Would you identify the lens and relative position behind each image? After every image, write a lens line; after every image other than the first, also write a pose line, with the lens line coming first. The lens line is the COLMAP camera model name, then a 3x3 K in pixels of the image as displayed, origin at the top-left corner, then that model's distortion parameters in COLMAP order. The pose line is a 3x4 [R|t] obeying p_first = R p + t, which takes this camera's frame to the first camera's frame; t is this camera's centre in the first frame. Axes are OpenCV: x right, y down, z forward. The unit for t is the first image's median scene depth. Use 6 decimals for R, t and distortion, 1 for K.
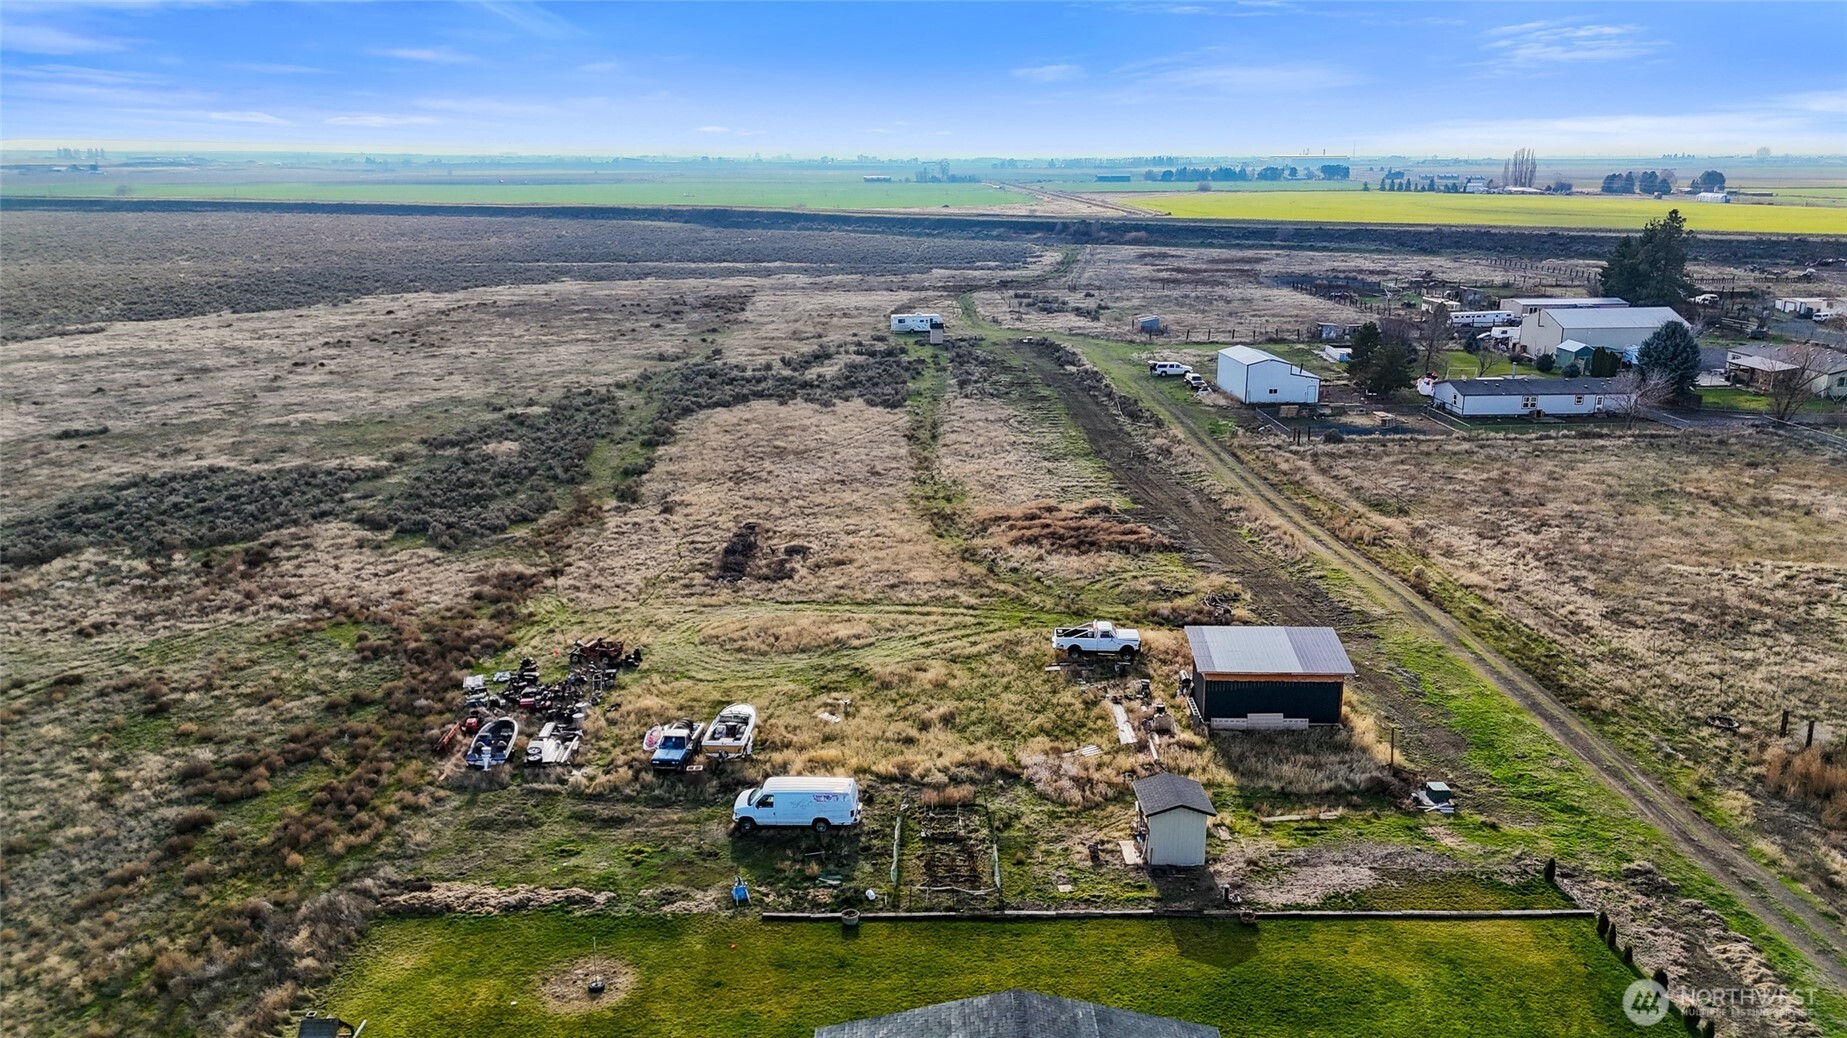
lens RADIAL K [[1346.6, 0, 925.7], [0, 1346.6, 508.6], [0, 0, 1]] dist [0.089986, -0.098974]
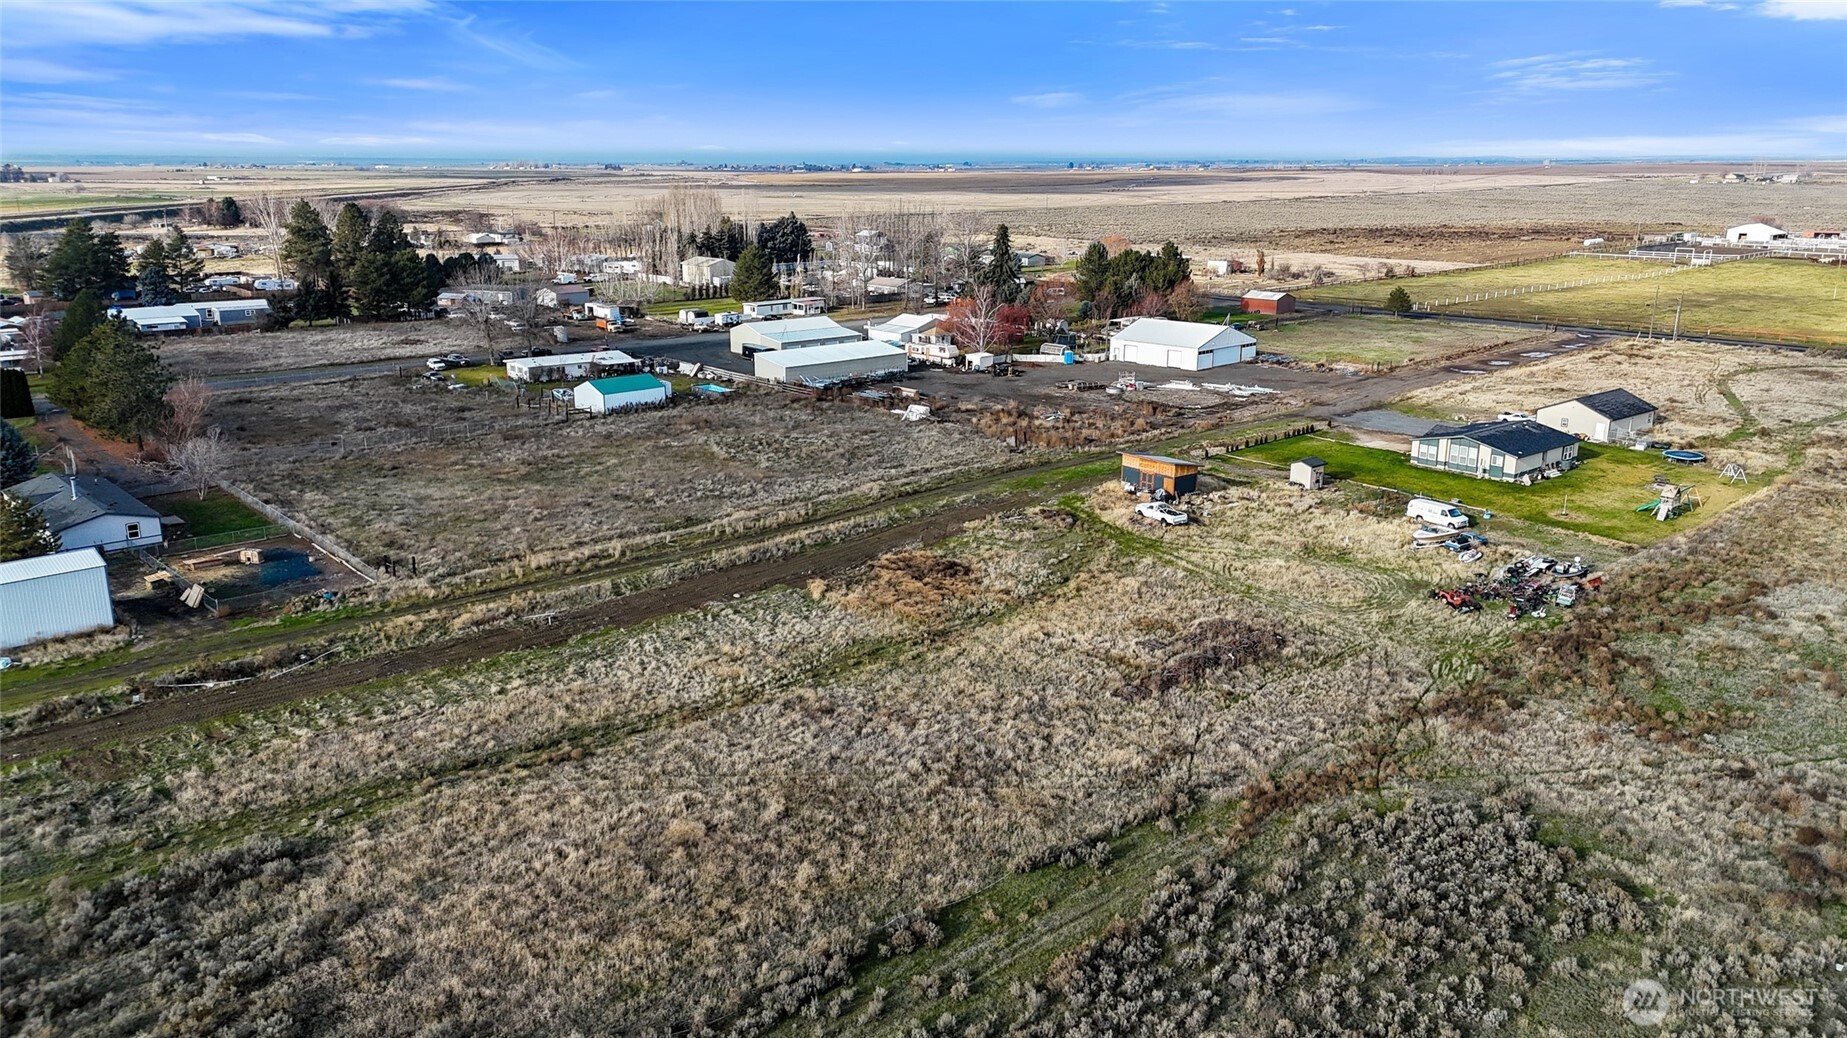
lens RADIAL K [[1346.6, 0, 925.7], [0, 1346.6, 508.6], [0, 0, 1]] dist [0.089986, -0.098974]
pose [[-0.644567, -0.191533, 0.740168, -0.710840], [0.191379, 0.896871, 0.398743, -0.485687], [-0.740207, 0.398670, -0.541439, 1.695792]]
